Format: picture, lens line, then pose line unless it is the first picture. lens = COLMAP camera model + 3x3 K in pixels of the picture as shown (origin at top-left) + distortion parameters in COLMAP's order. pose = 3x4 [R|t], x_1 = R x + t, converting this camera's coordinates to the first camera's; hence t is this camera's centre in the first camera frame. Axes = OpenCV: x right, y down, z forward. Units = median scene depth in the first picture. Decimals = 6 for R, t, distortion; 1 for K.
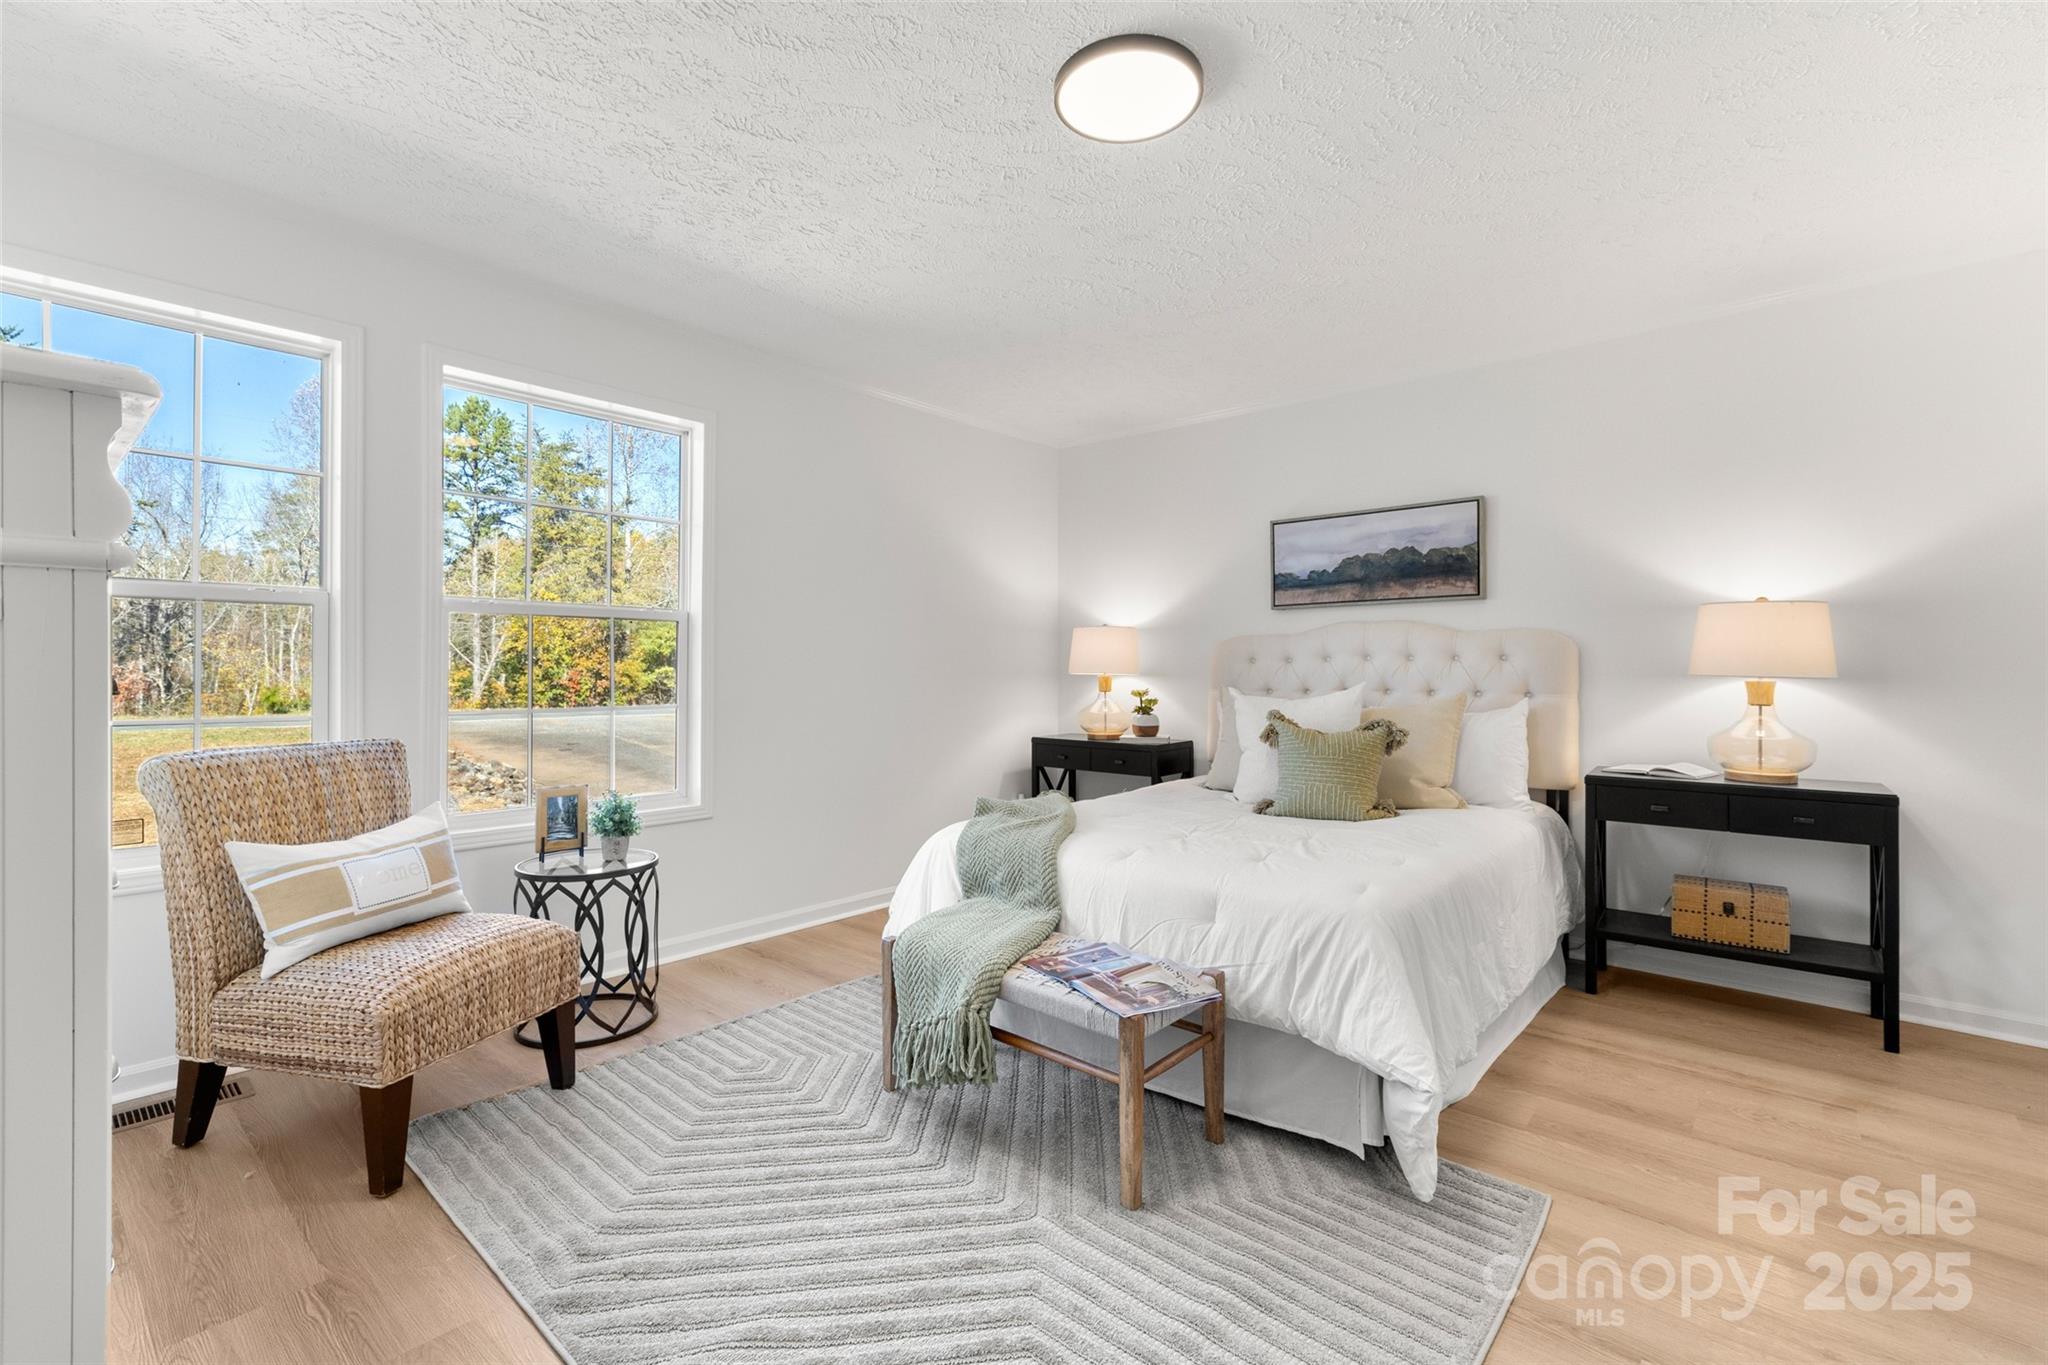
lens RADIAL K [[884.4, 0, 1034.5], [0, 884.4, 680.0], [0, 0, 1]] dist [-0.000455, 0.000024]
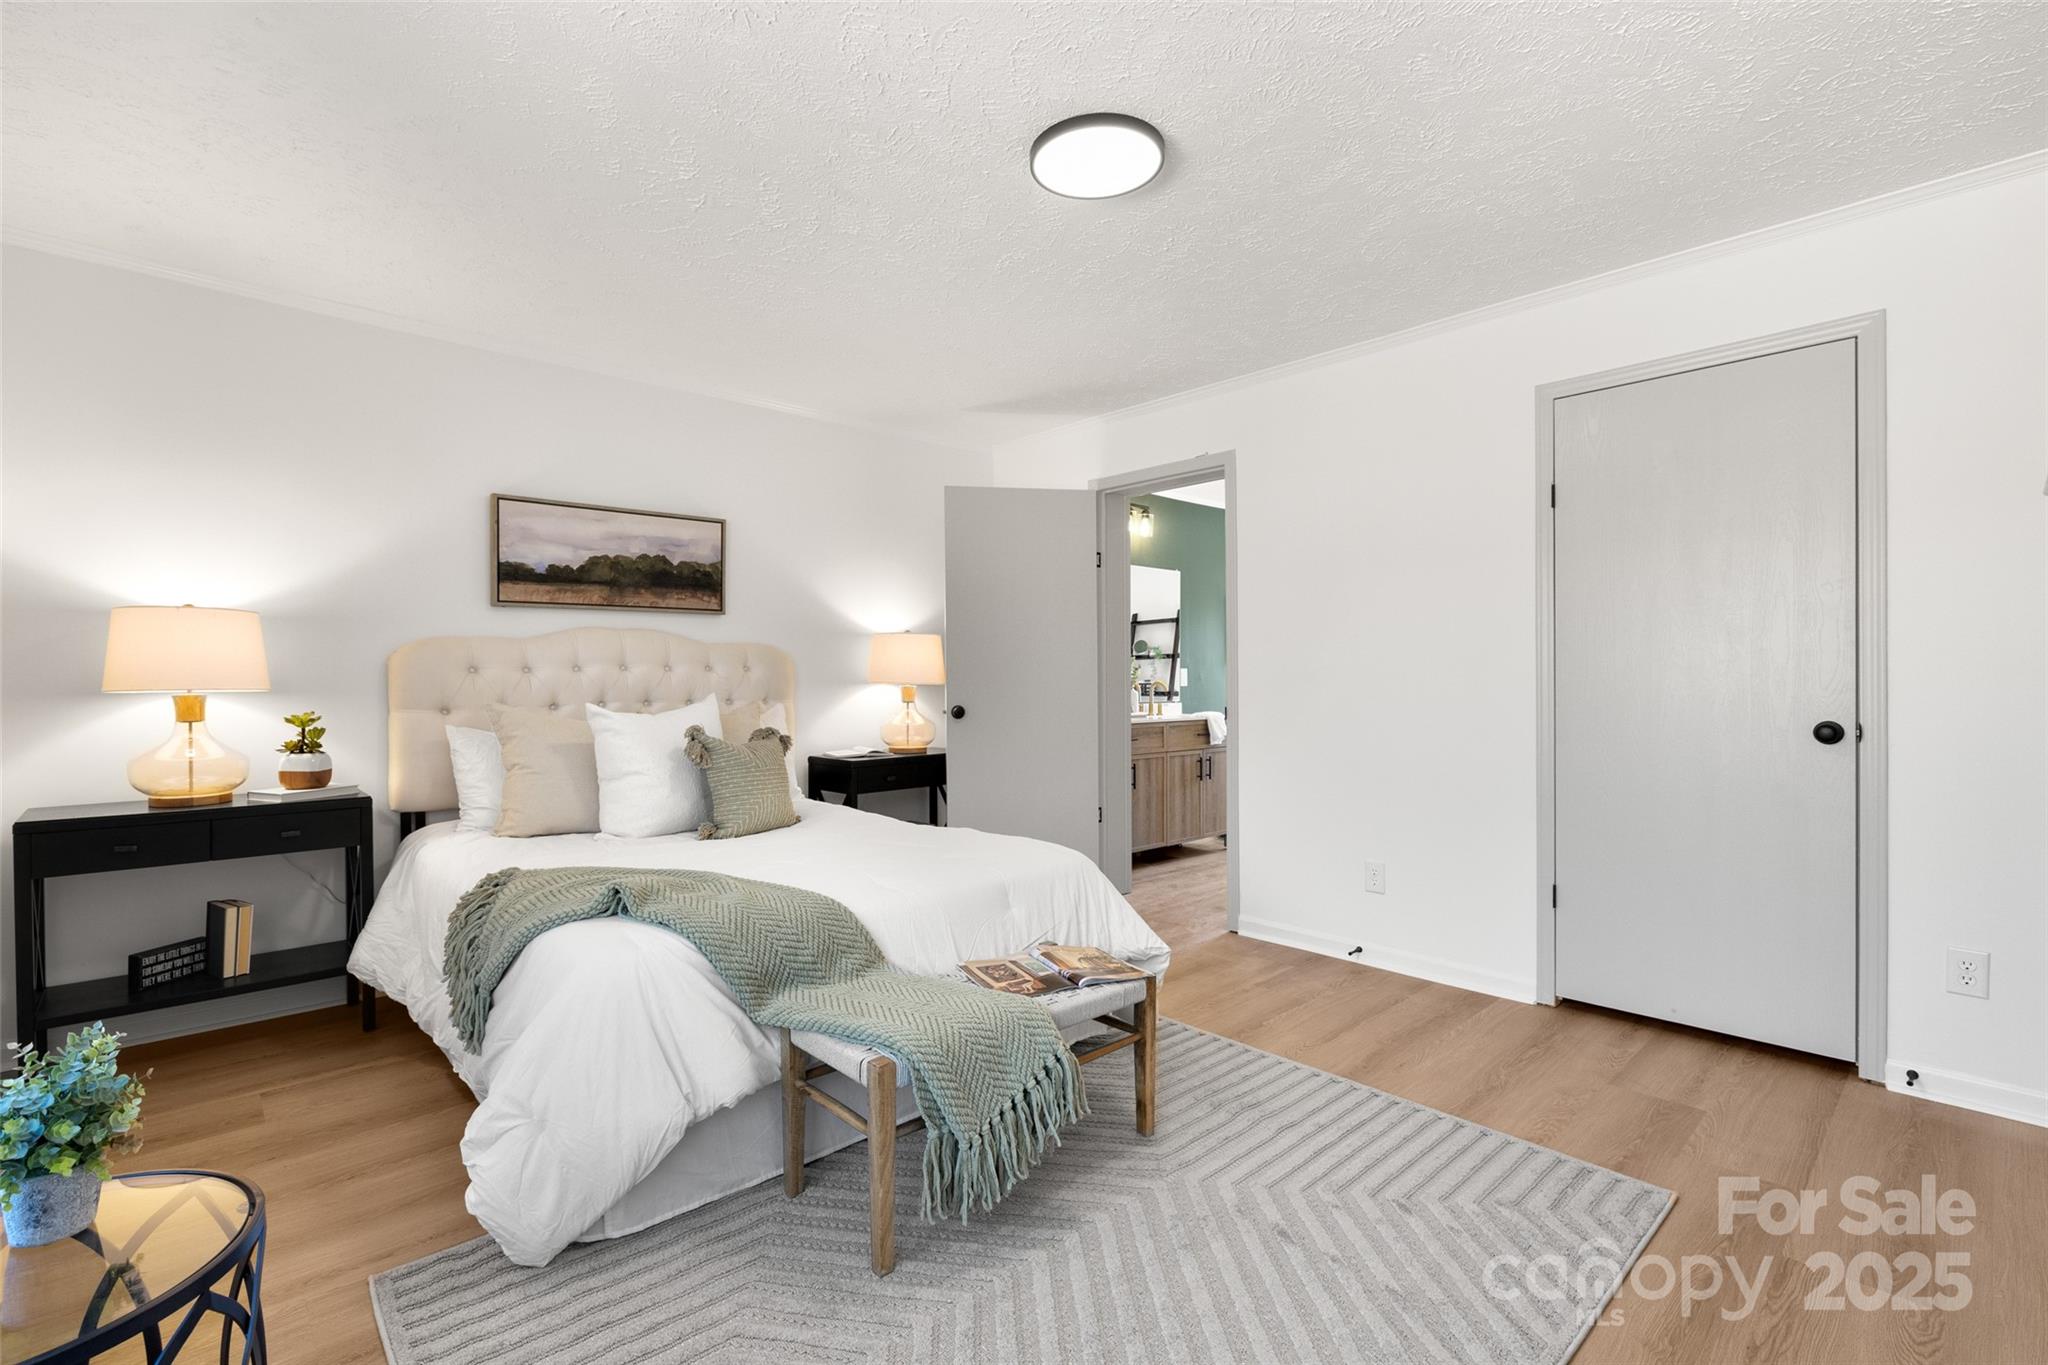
lens RADIAL K [[920.2, 0, 1024.0], [0, 920.2, 682.5], [0, 0, 1]] dist [-0.003659, -0.000226]
pose [[0.137454, -0.003135, 0.990503, -0.489304], [0.015364, 0.999881, 0.001032, -0.004719], [-0.990389, 0.015076, 0.137486, 0.432489]]
